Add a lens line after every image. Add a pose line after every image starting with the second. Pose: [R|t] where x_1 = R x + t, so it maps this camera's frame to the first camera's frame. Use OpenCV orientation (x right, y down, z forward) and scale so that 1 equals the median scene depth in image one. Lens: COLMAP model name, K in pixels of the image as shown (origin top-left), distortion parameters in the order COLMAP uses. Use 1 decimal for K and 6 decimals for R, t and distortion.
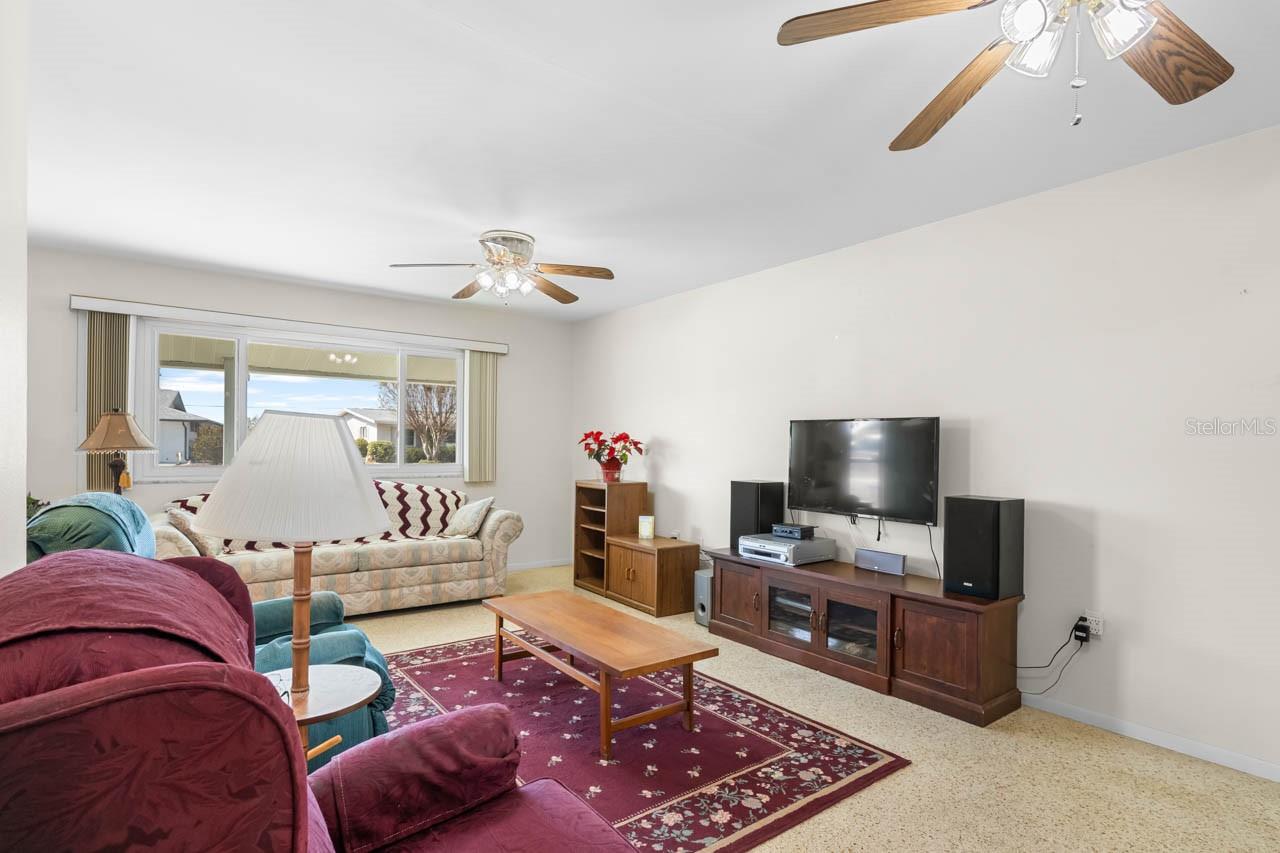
lens RADIAL K [[635.1, 0, 635.7], [0, 635.1, 446.2], [0, 0, 1]] dist [0.007801, -0.001872]
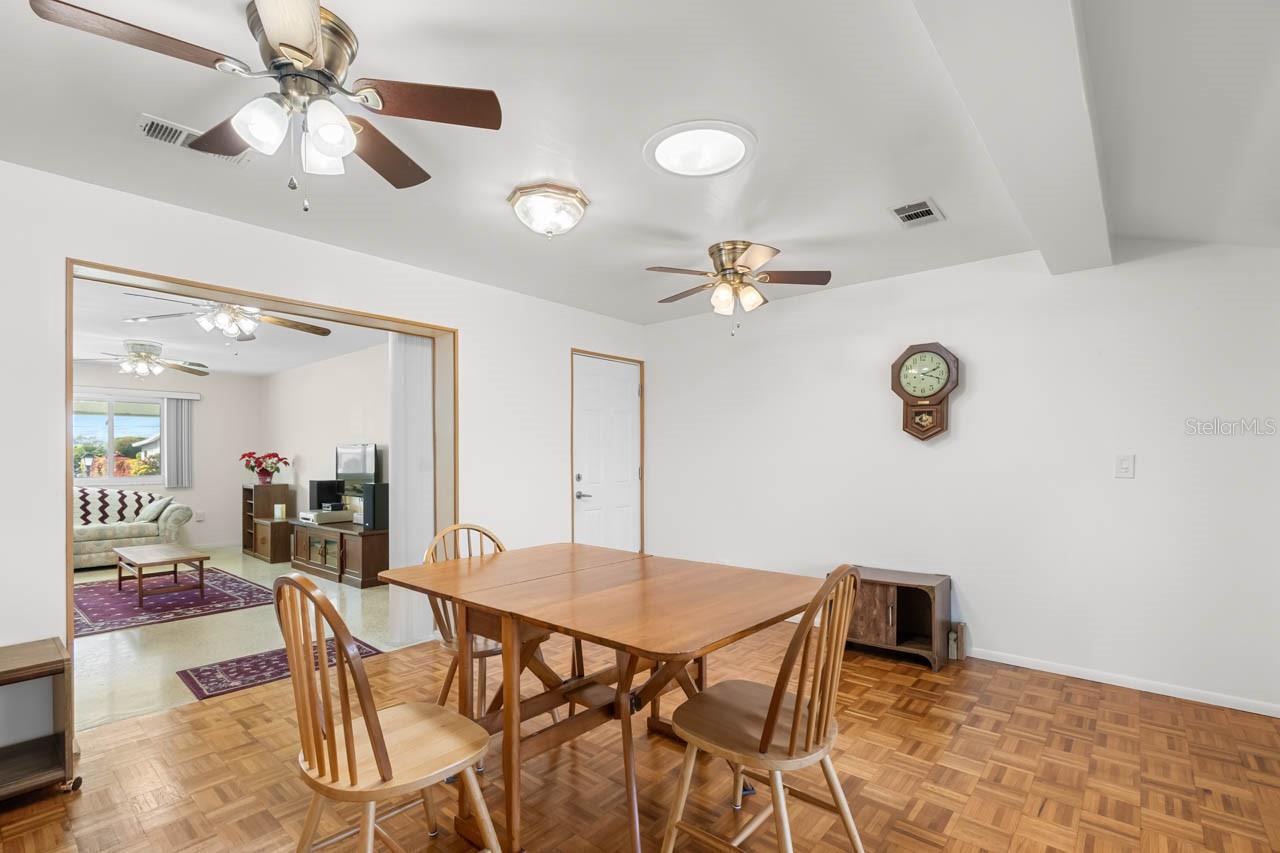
lens RADIAL K [[589.8, 0, 627.4], [0, 589.8, 455.6], [0, 0, 1]] dist [0.002618, 0.000318]
pose [[0.978804, -0.019609, 0.203859, 0.613324], [0.020019, 0.999800, 0.000049, 0.004400], [-0.203819, 0.004033, 0.979000, -0.680460]]
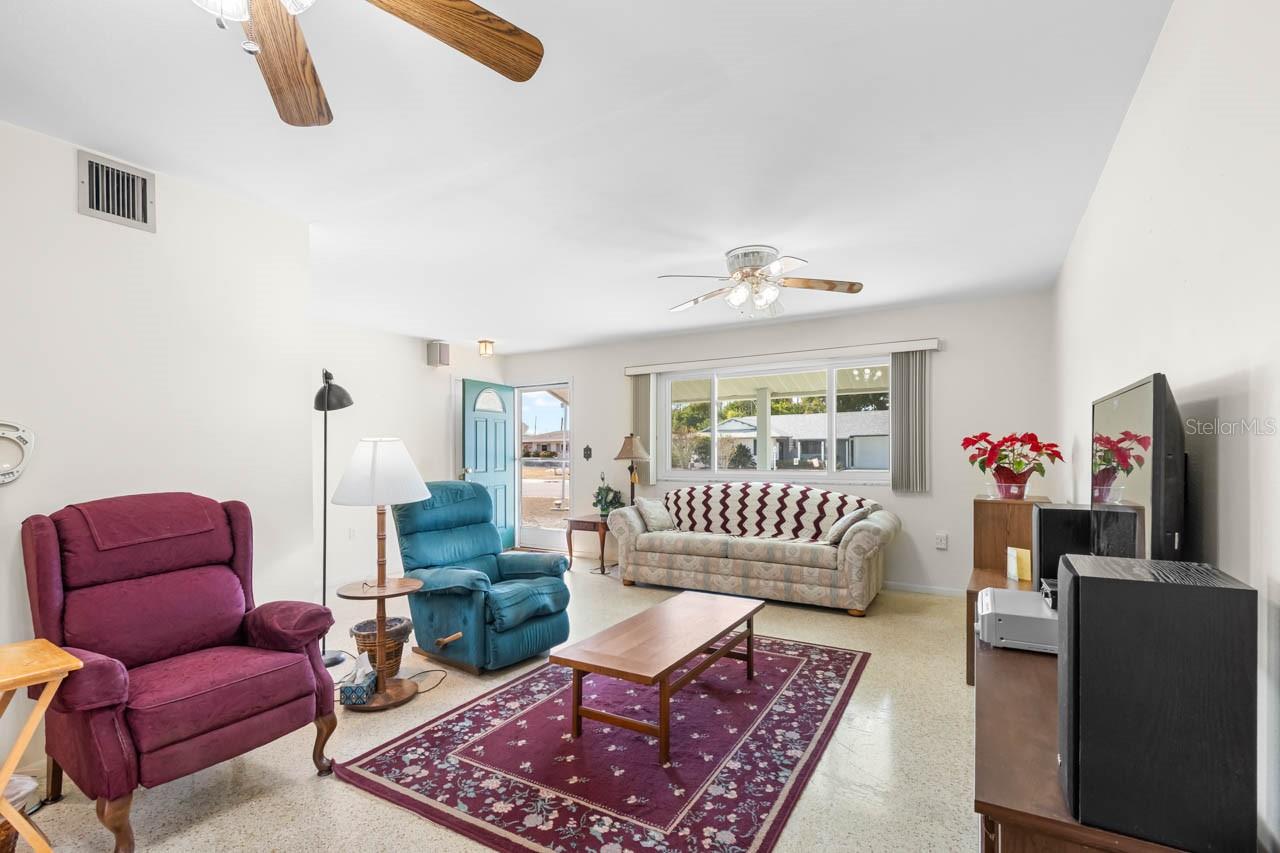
lens RADIAL K [[589.8, 0, 634.1], [0, 589.8, 454.3], [0, 0, 1]] dist [0.002618, 0.000318]
pose [[0.387179, -0.012701, -0.921917, 0.495195], [0.011087, 0.999897, -0.009119, 0.005712], [0.921938, -0.006691, 0.387280, 0.365974]]
